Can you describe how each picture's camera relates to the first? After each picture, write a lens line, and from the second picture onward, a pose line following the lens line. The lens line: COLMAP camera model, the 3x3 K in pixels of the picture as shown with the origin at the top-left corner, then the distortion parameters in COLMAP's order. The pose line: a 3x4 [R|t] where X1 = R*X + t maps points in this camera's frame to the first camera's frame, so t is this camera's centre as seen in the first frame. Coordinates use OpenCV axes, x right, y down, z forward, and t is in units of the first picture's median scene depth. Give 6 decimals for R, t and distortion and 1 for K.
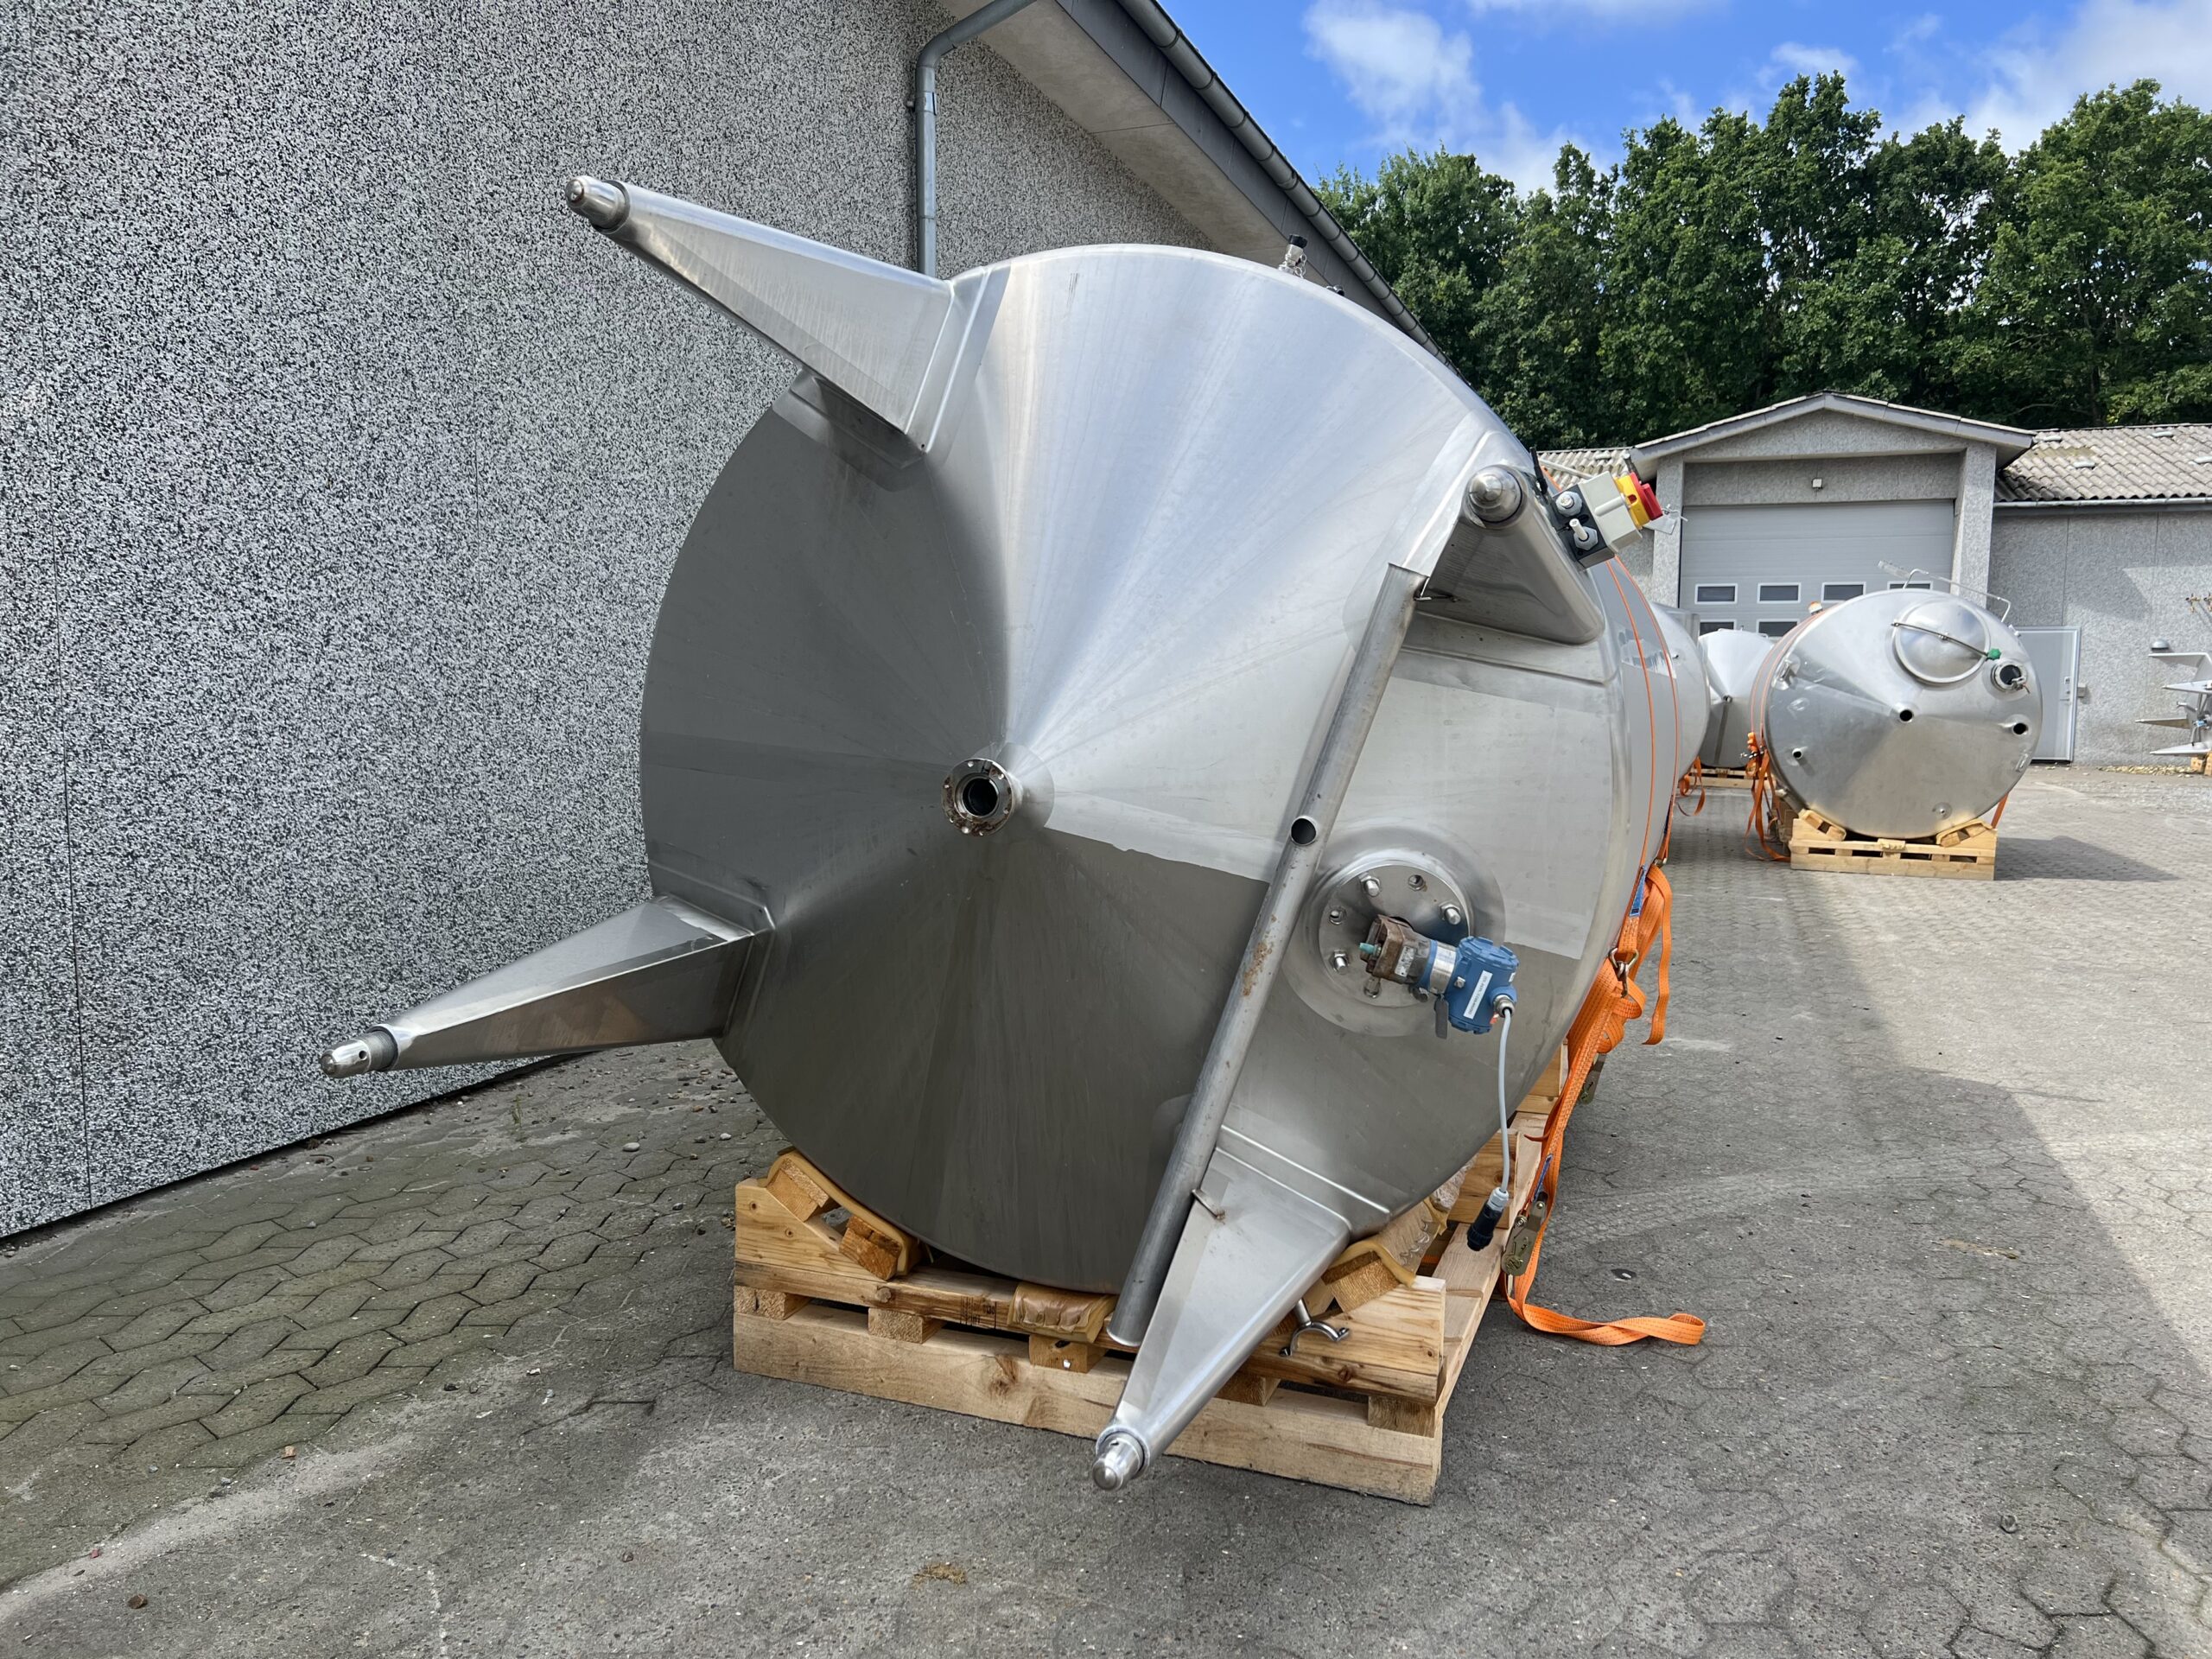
lens RADIAL K [[1678.9, 0, 1106.0], [0, 1678.9, 829.5], [0, 0, 1]] dist [-0.000161, -0.004452]
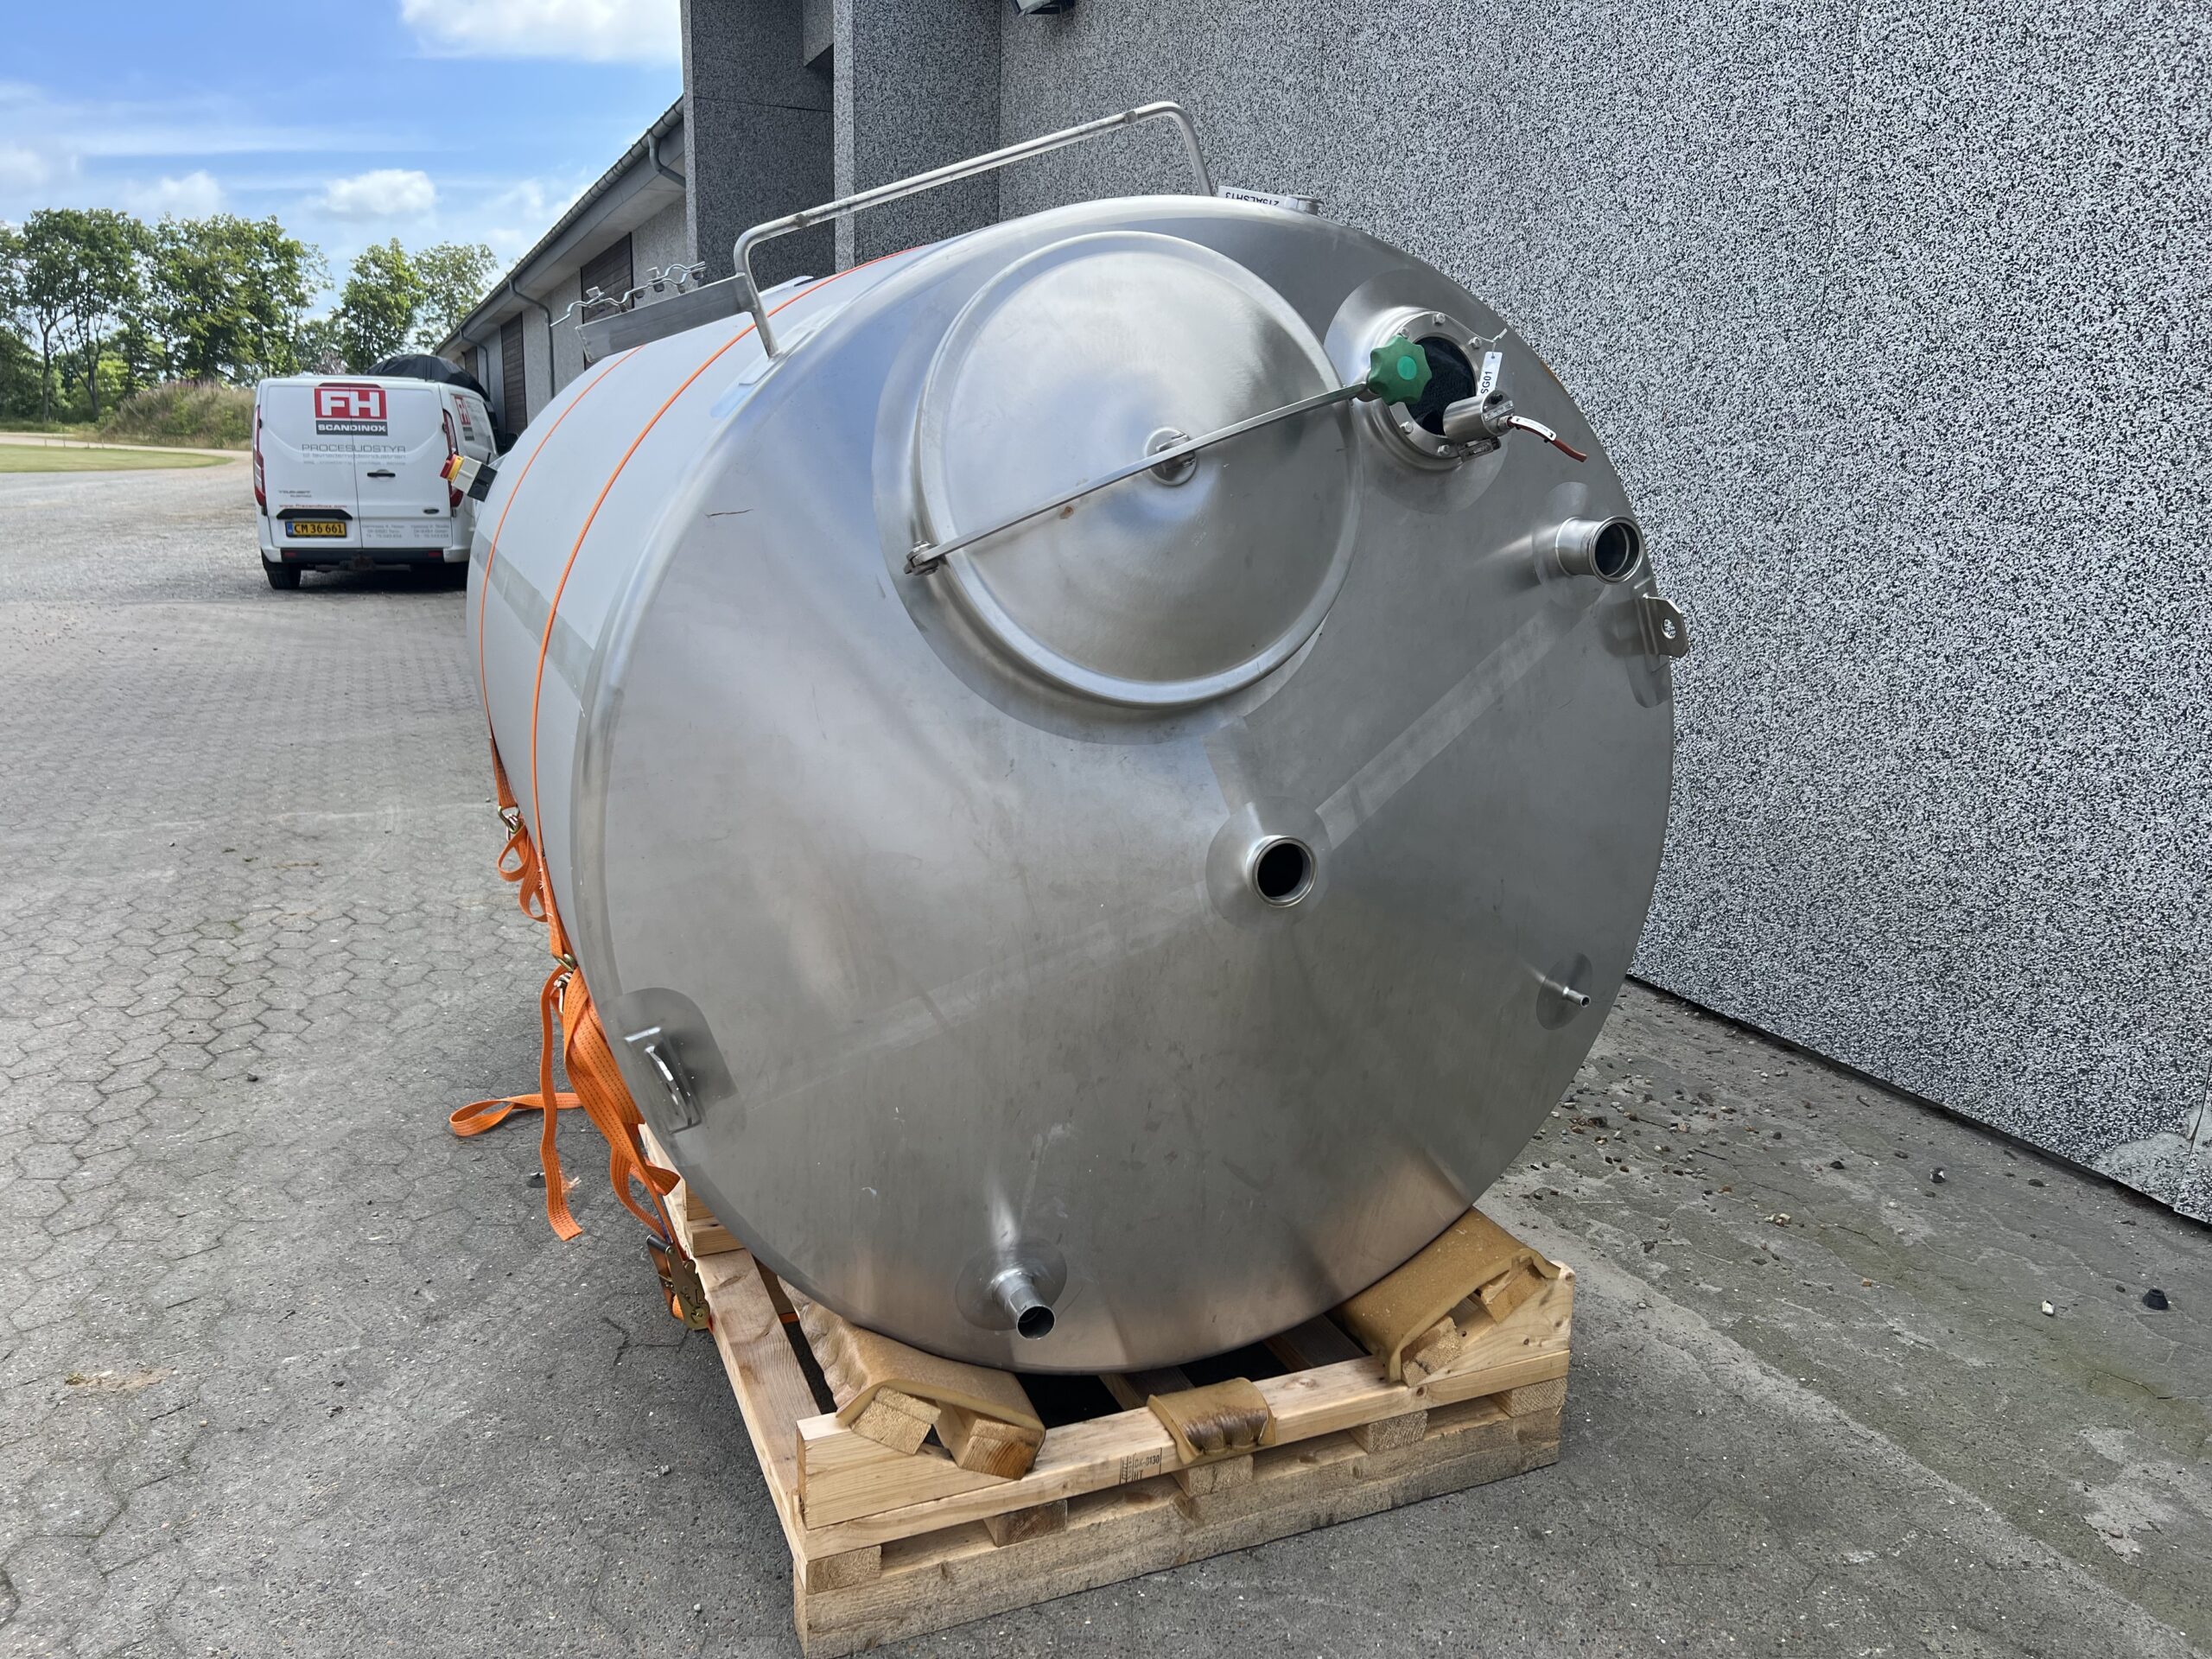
lens RADIAL K [[1659.0, 0, 1106.0], [0, 1659.0, 829.5], [0, 0, 1]] dist [0.010265, -0.002745]
pose [[-0.726365, 0.121720, -0.676445, 0.563869], [-0.095095, 0.956930, 0.274304, -0.195755], [0.680698, 0.263571, -0.683506, 1.471245]]
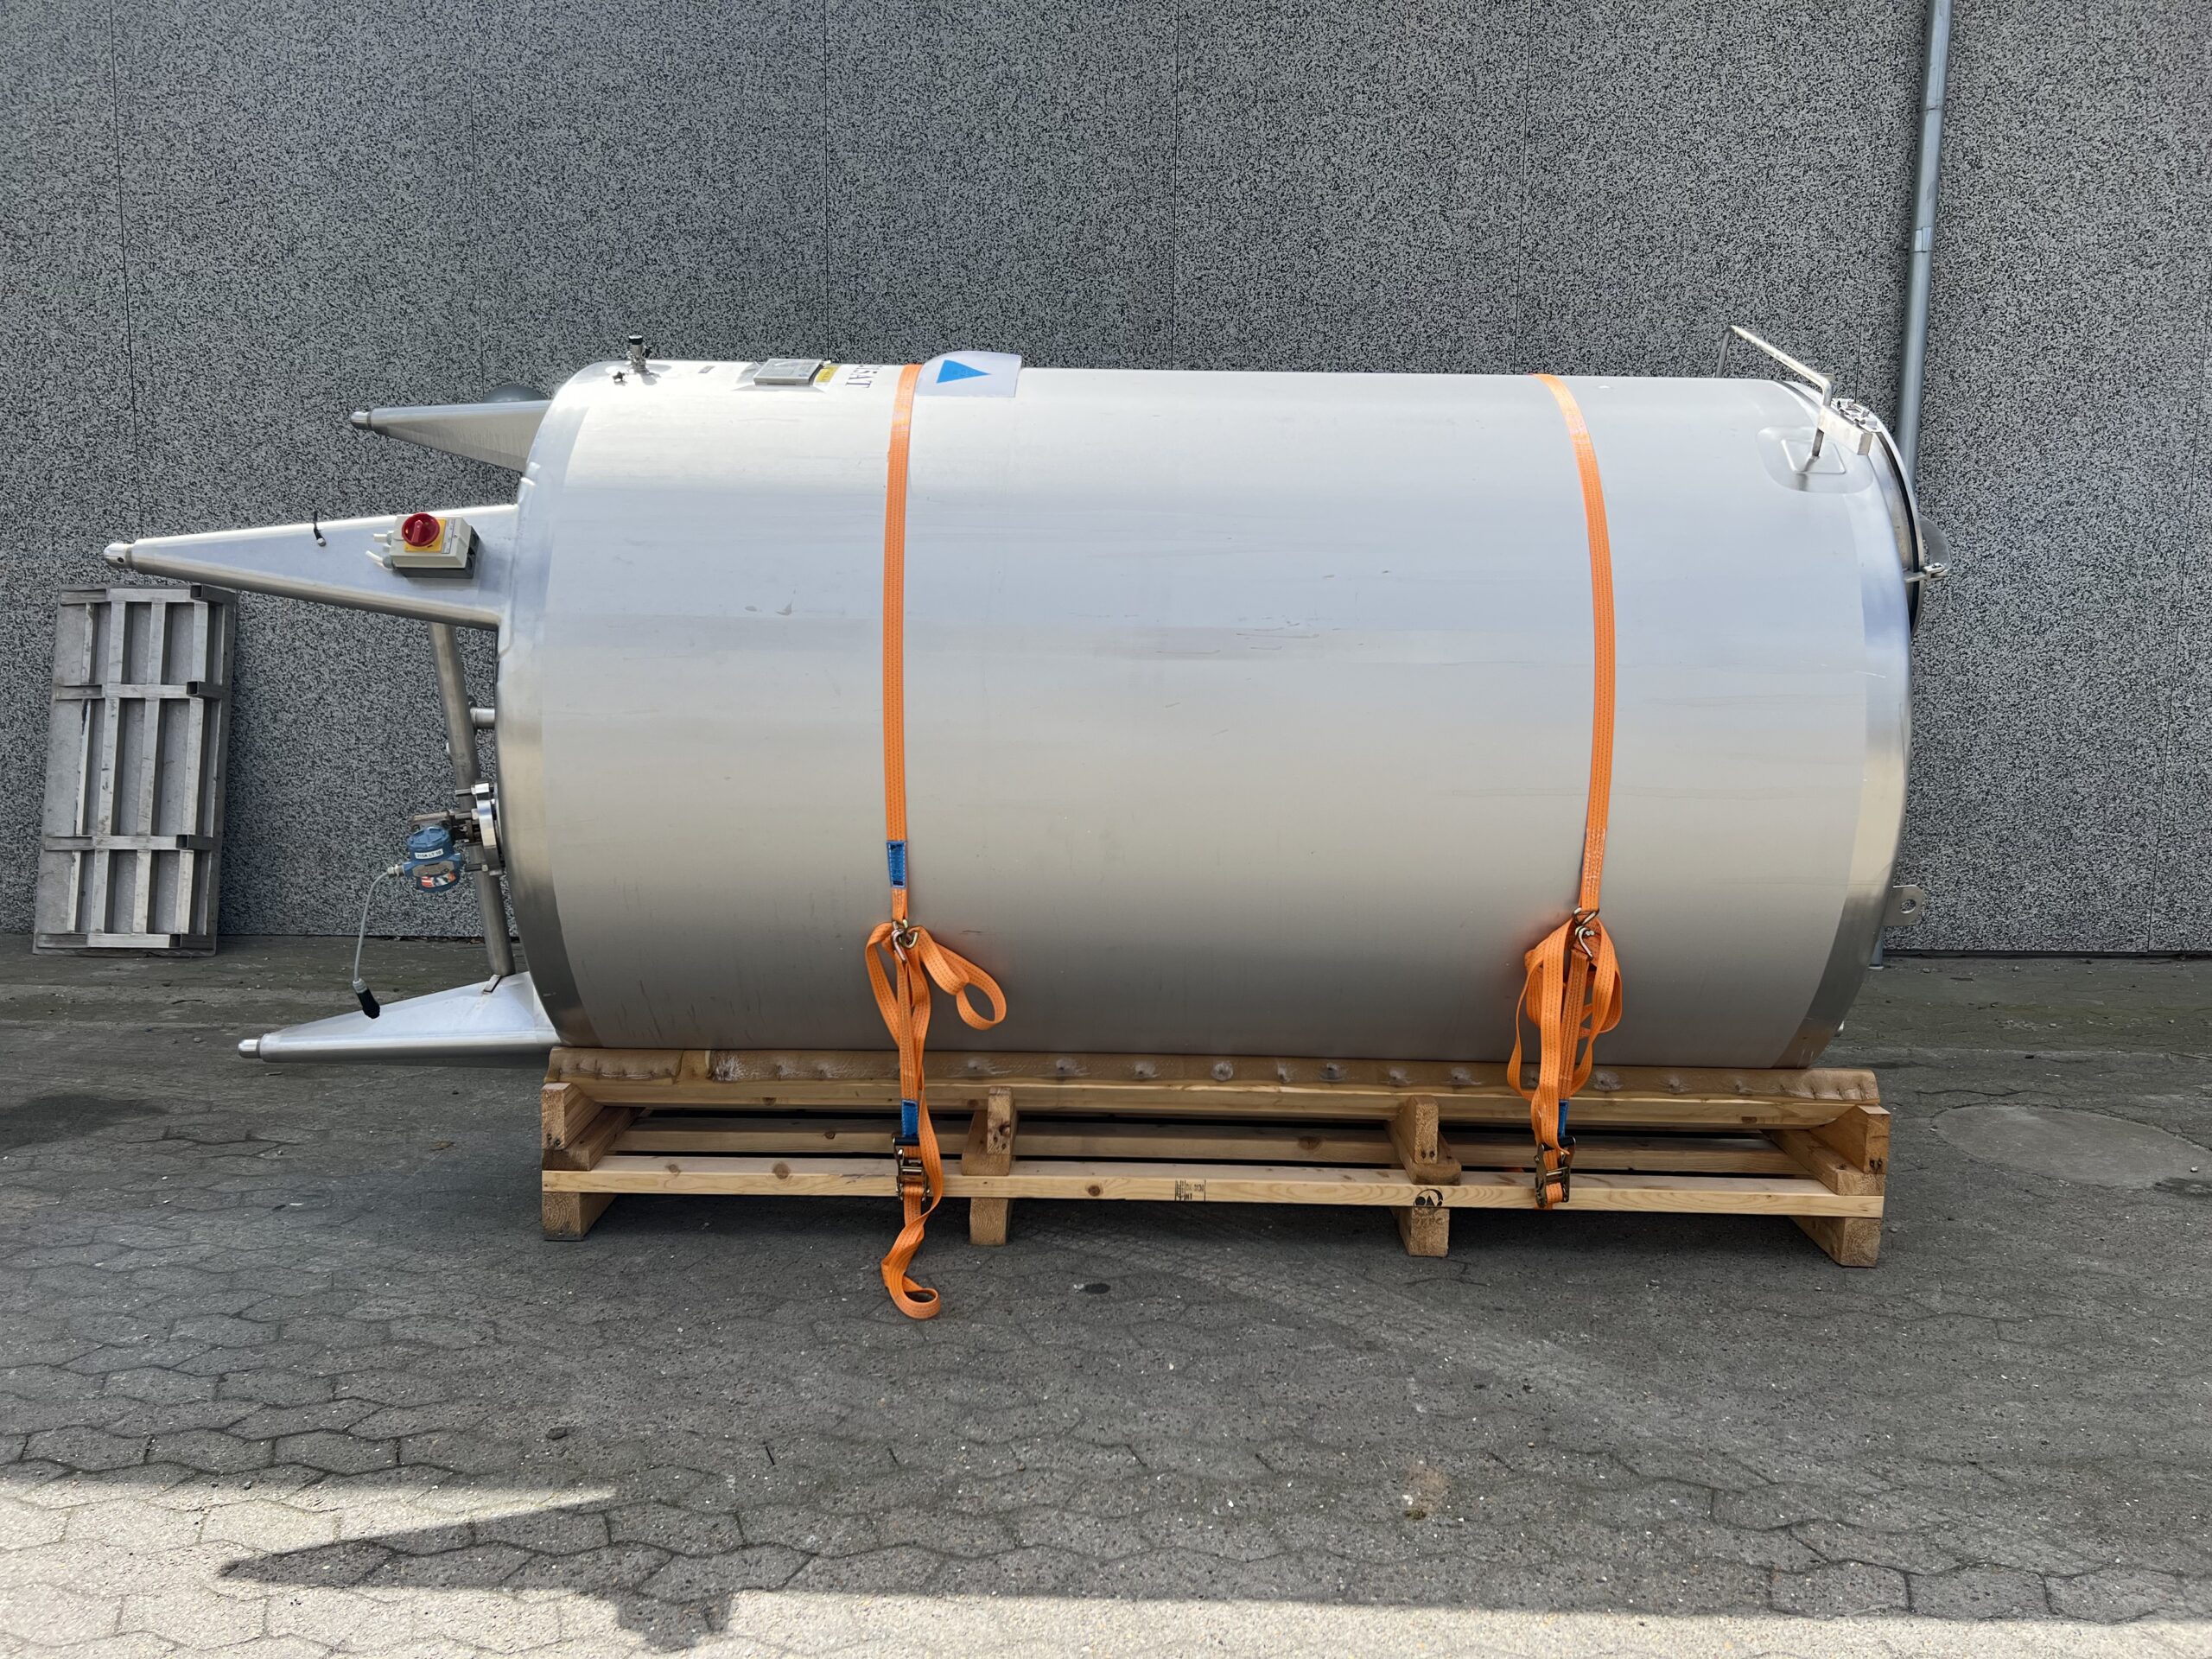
lens RADIAL K [[1678.9, 0, 1106.0], [0, 1678.9, 829.5], [0, 0, 1]] dist [-0.000161, -0.004452]
pose [[0.333810, 0.107298, -0.936514, 0.919948], [-0.089238, 0.992636, 0.081920, -0.053795], [0.938407, 0.056227, 0.340926, 0.528350]]
